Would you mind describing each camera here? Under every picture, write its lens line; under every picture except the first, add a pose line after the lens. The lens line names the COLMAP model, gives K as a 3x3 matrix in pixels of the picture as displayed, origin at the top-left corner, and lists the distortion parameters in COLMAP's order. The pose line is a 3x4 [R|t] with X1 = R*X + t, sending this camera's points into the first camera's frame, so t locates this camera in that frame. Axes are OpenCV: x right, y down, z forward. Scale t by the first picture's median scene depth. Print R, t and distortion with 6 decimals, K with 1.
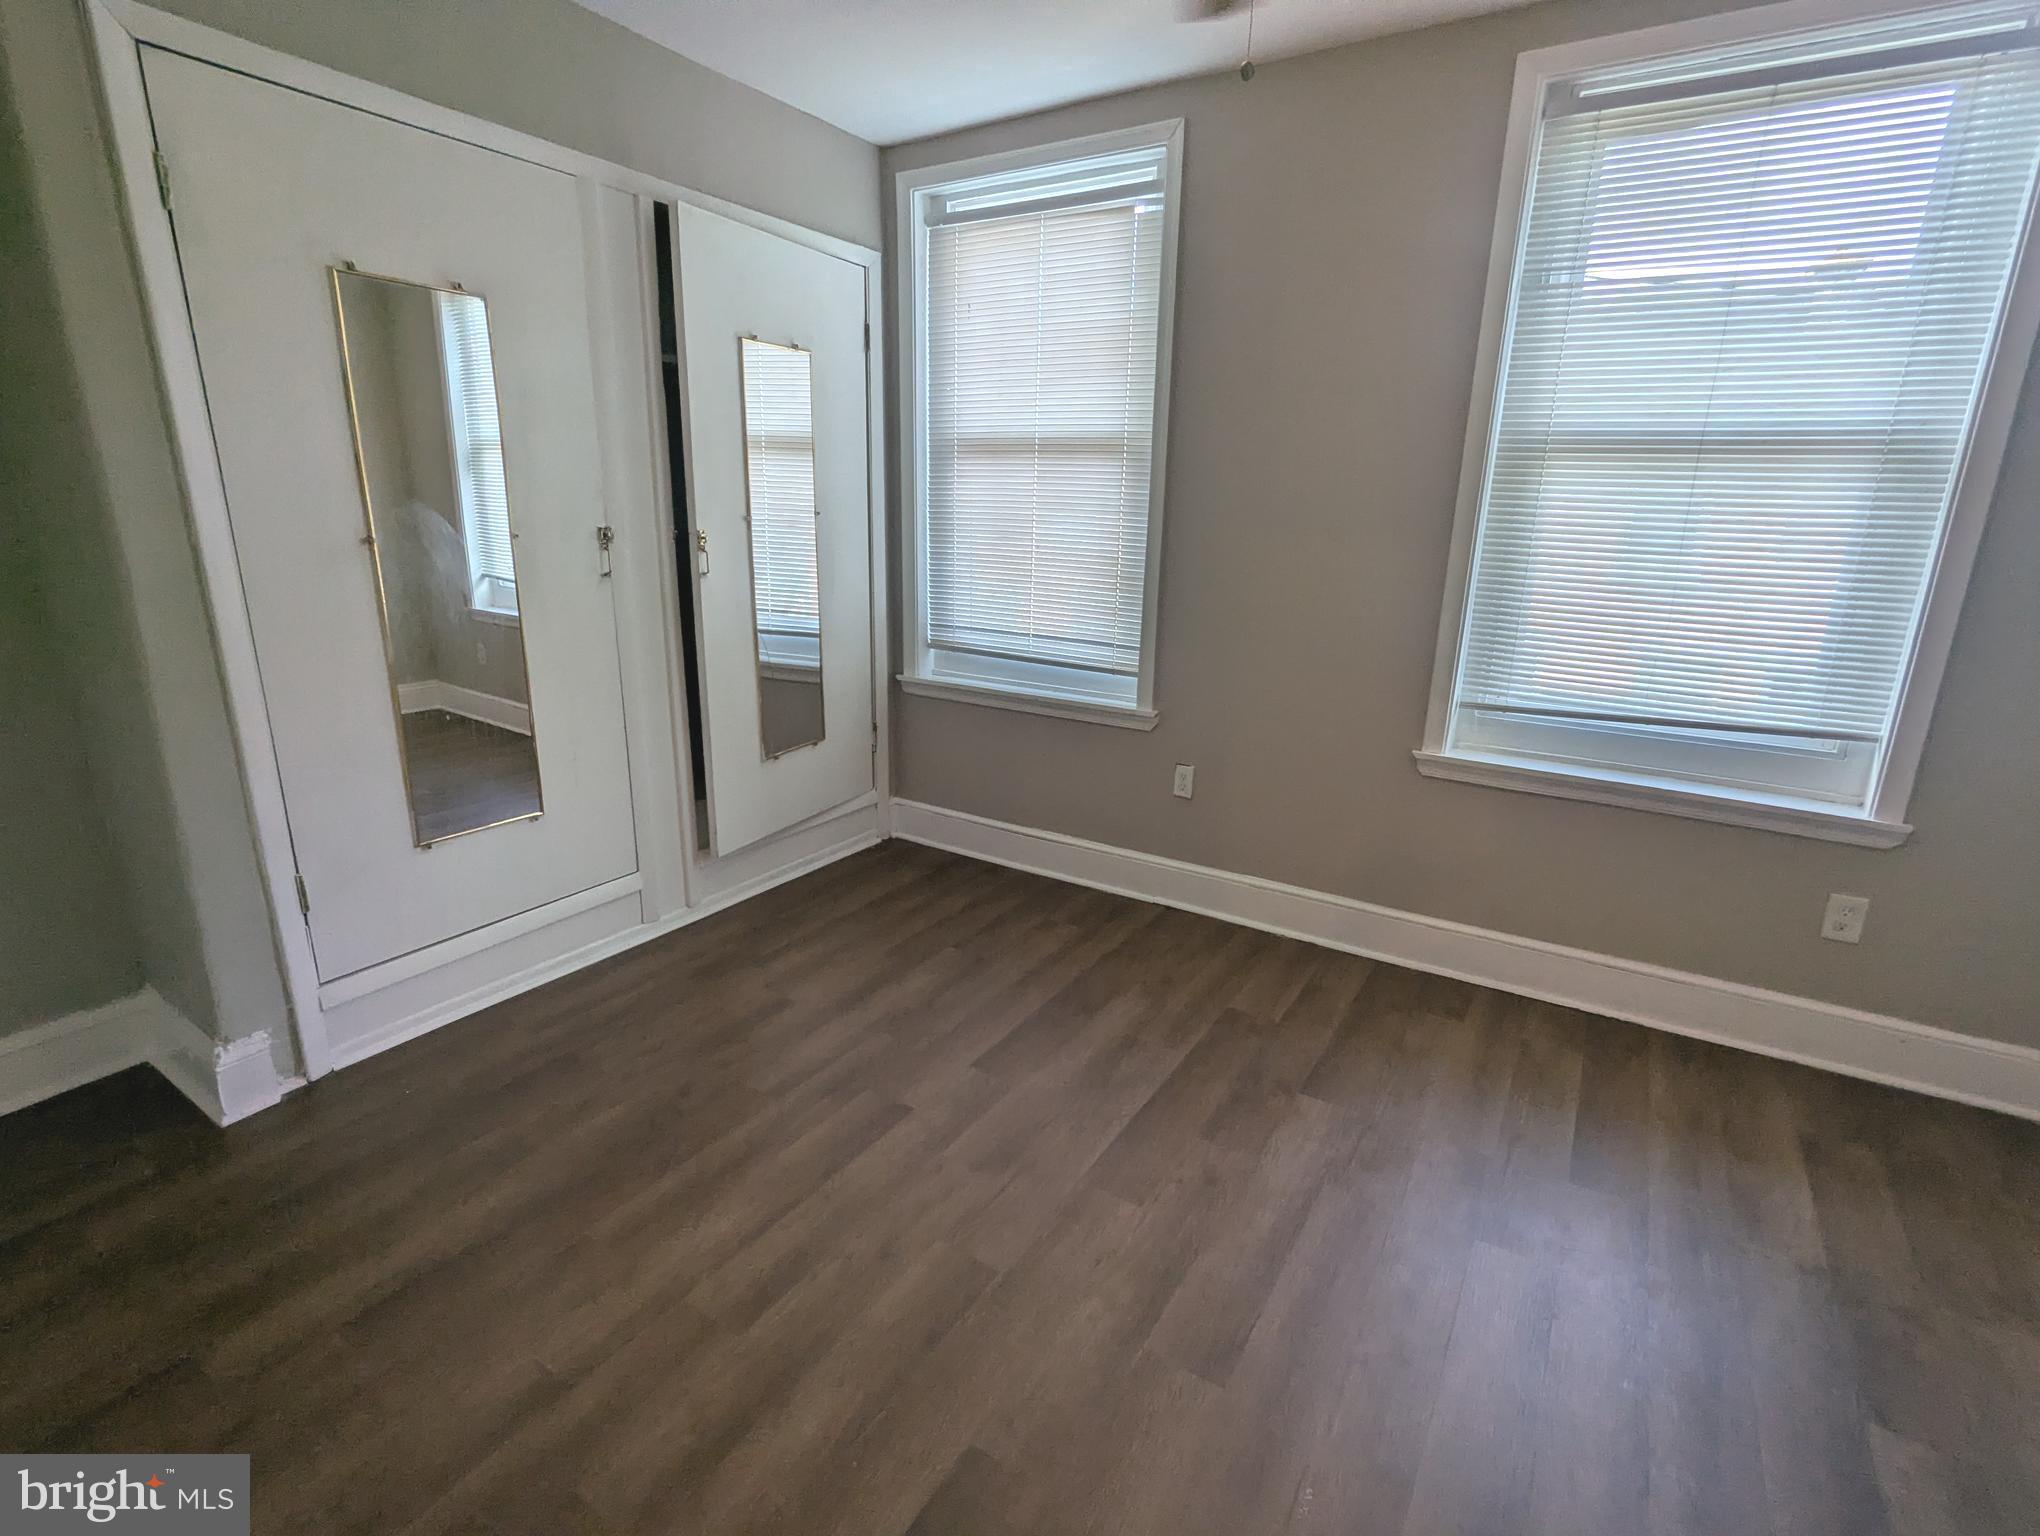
lens RADIAL K [[962.4, 0, 1019.2], [0, 962.4, 769.2], [0, 0, 1]] dist [-0.012311, 0.003505]
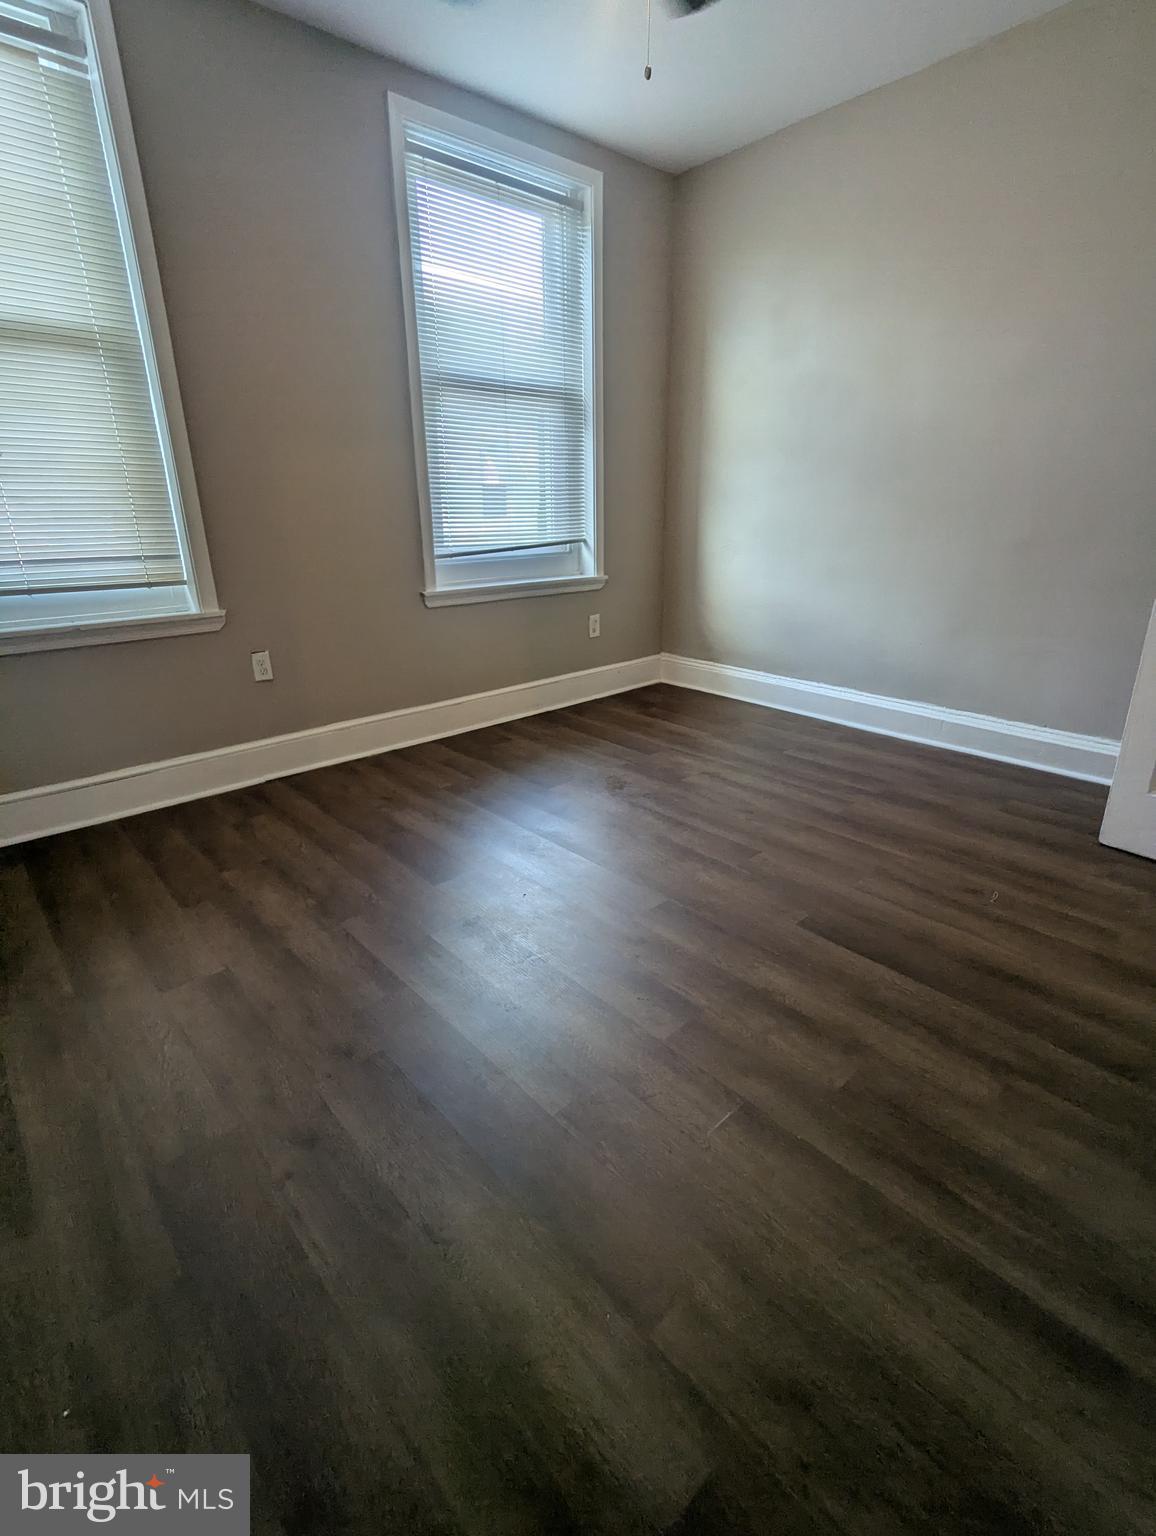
lens RADIAL K [[724.7, 0, 575.0], [0, 724.7, 765.4], [0, 0, 1]] dist [-0.012311, 0.003505]
pose [[0.281699, -0.353752, 0.891911, -0.619498], [0.272497, 0.920776, 0.279136, -0.020612], [-0.919995, 0.164411, 0.355778, 0.429322]]
